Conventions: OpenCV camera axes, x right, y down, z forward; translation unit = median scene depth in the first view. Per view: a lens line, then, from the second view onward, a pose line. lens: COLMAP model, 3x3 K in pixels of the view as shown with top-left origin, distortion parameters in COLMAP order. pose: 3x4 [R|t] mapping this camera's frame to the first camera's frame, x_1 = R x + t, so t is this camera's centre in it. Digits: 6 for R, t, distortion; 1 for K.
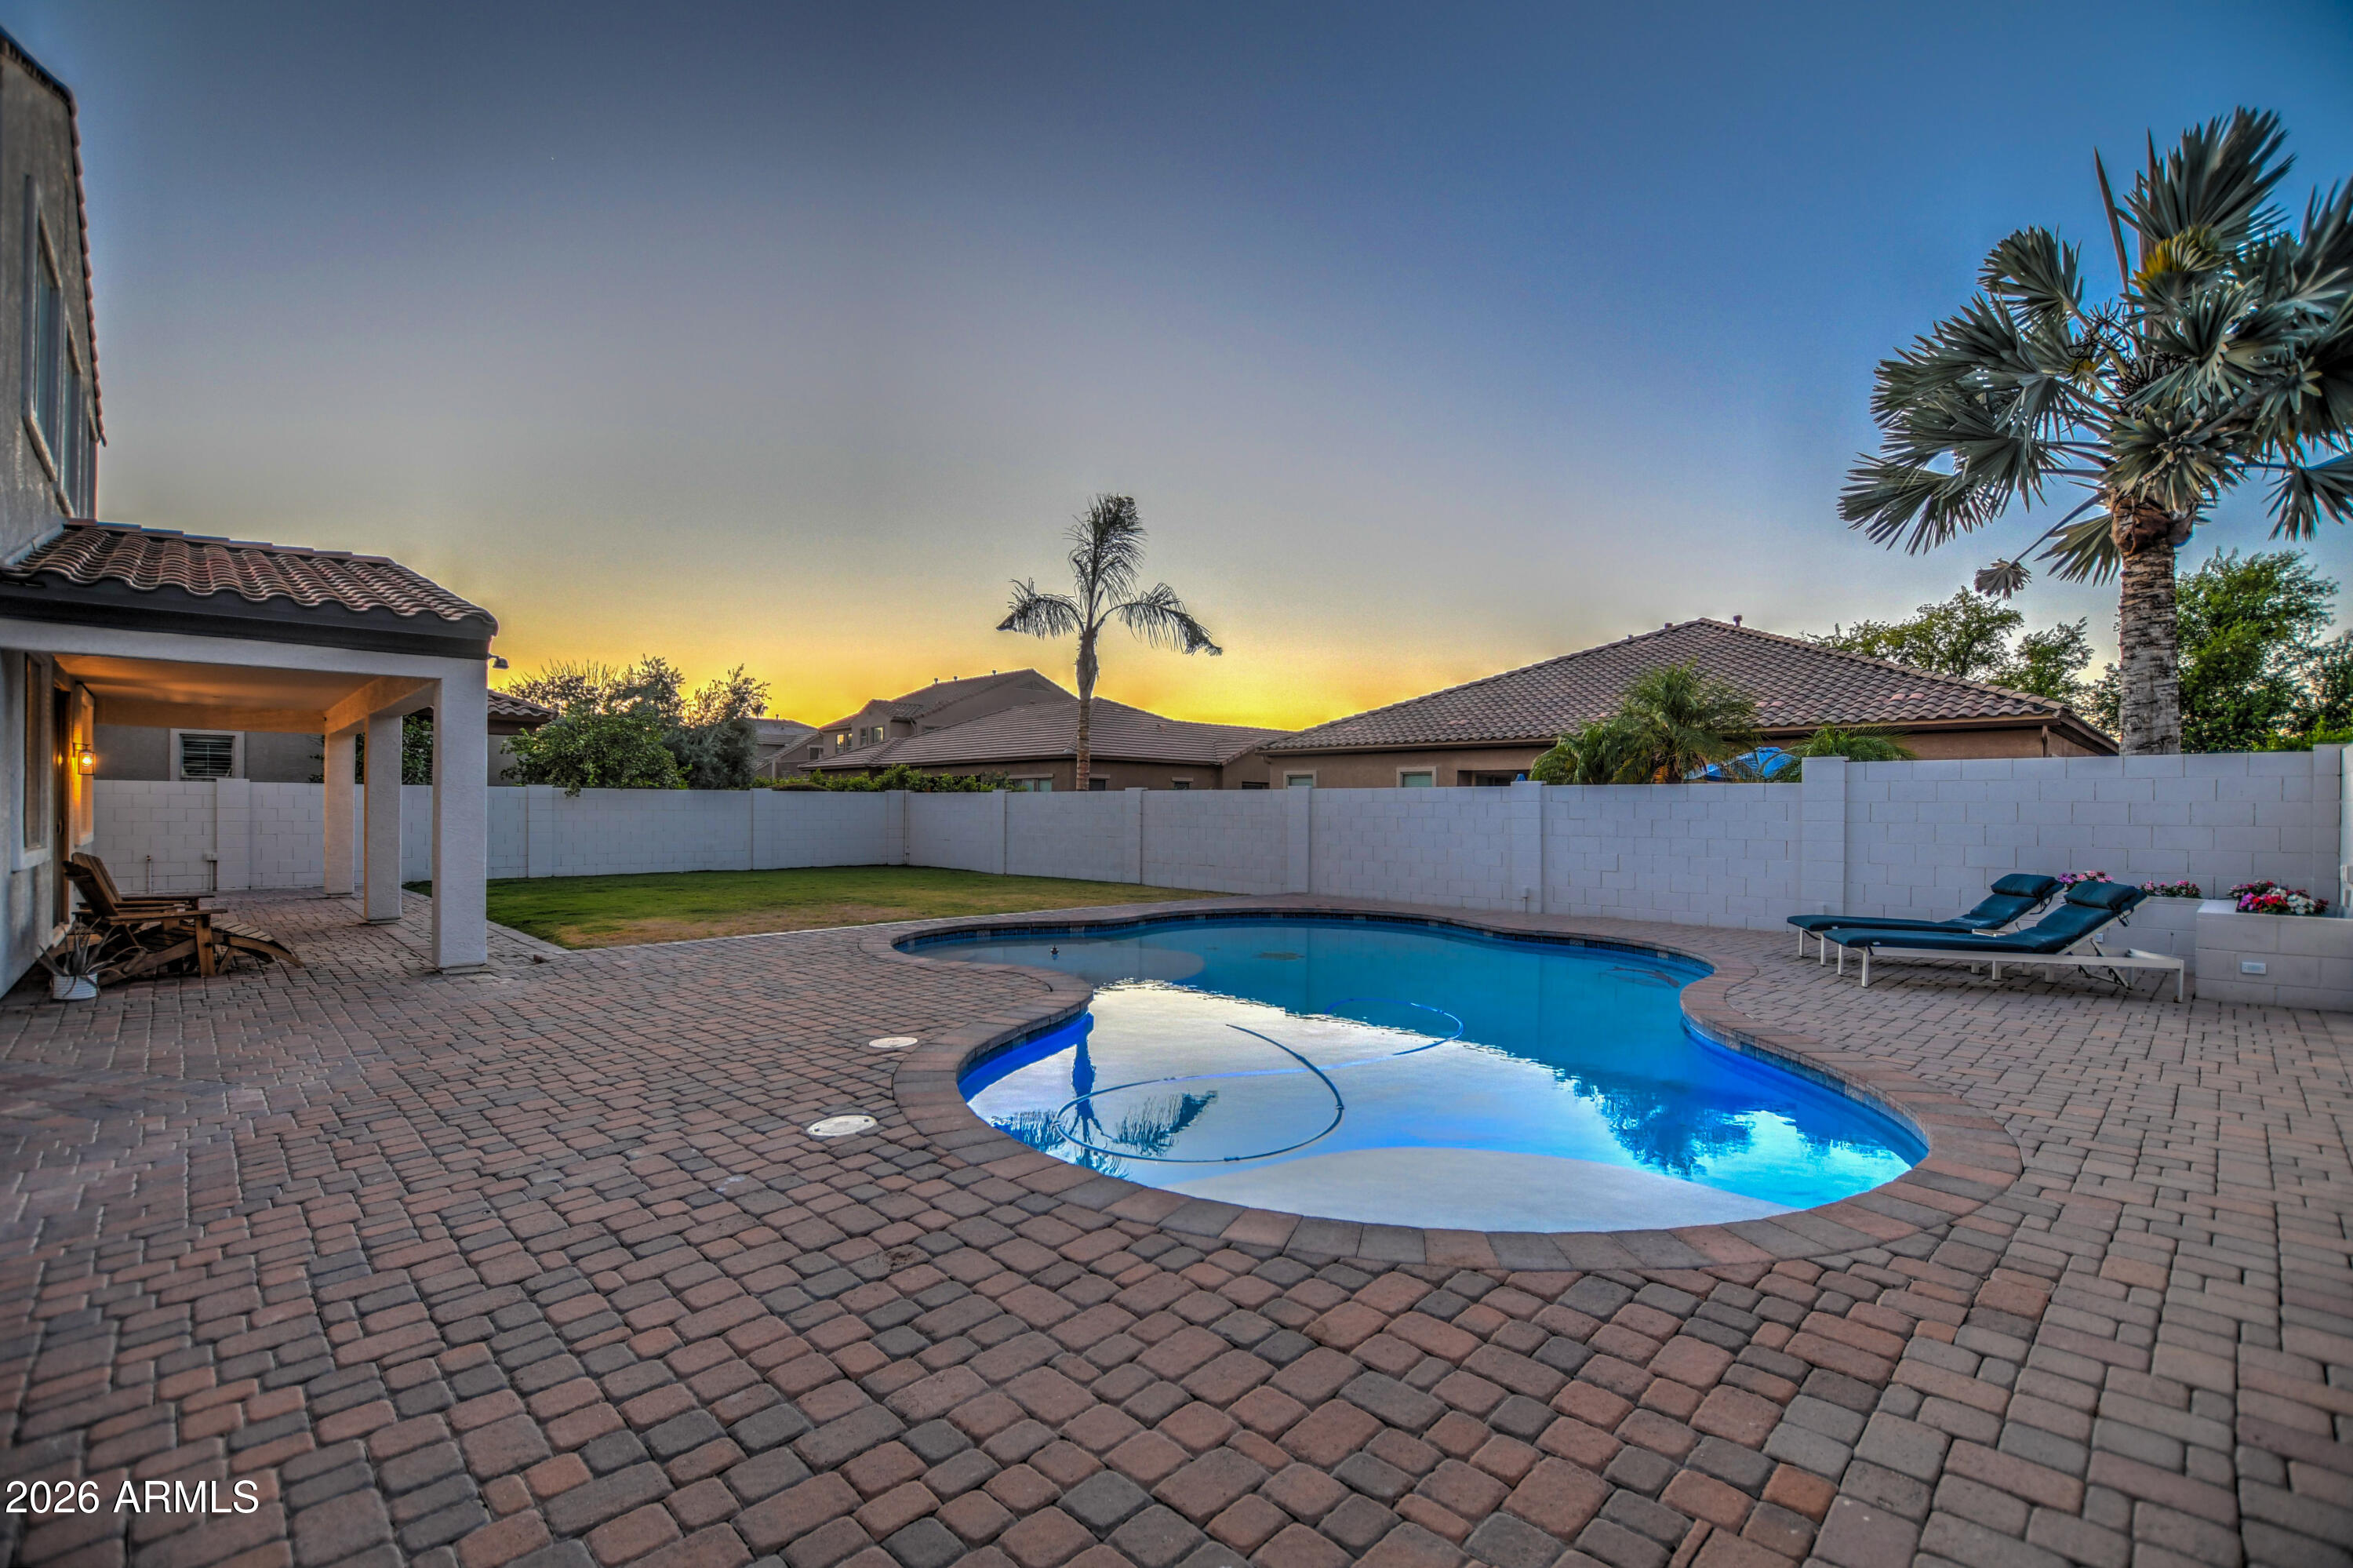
lens RADIAL K [[1047.7, 0, 1213.6], [0, 1047.7, 801.8], [0, 0, 1]] dist [-0.027909, 0.000217]
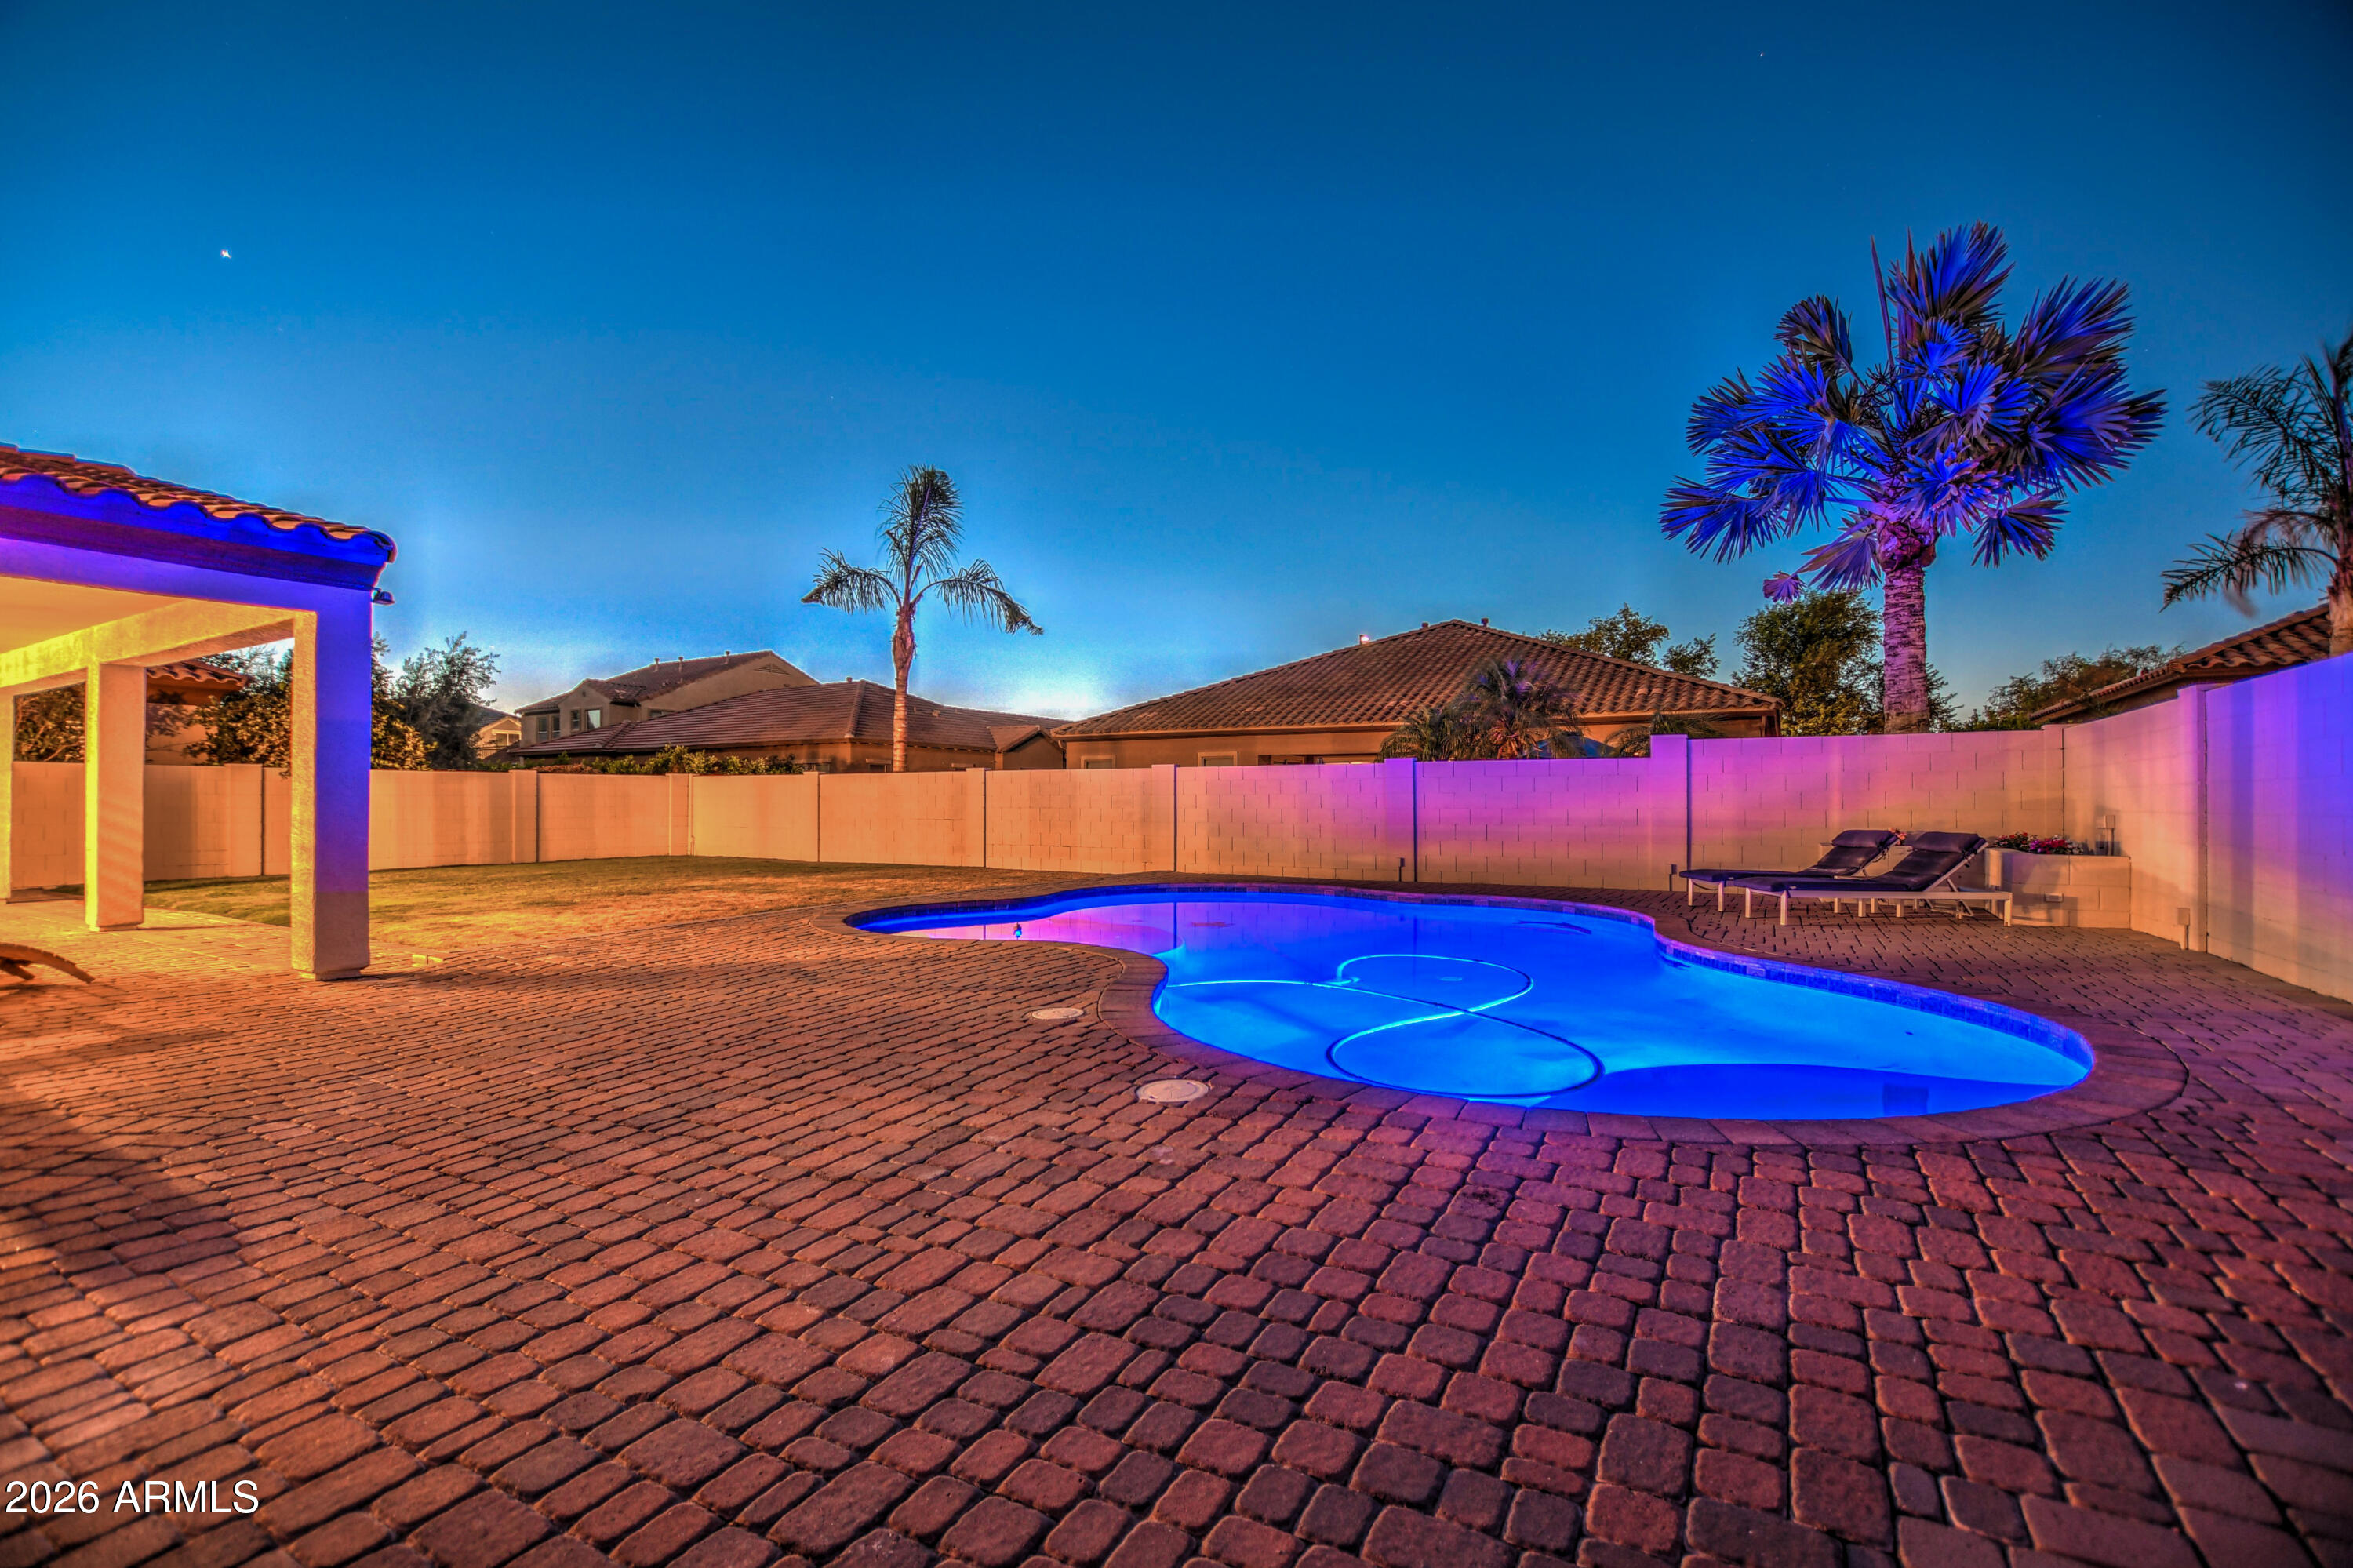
lens RADIAL K [[1033.7, 0, 1176.5], [0, 1033.7, 784.0], [0, 0, 1]] dist [-0.028586, -0.000011]
pose [[0.964815, -0.002379, 0.262918, -0.226155], [0.005637, 0.999916, -0.011640, 0.020099], [-0.262868, 0.012713, 0.964748, 0.047021]]
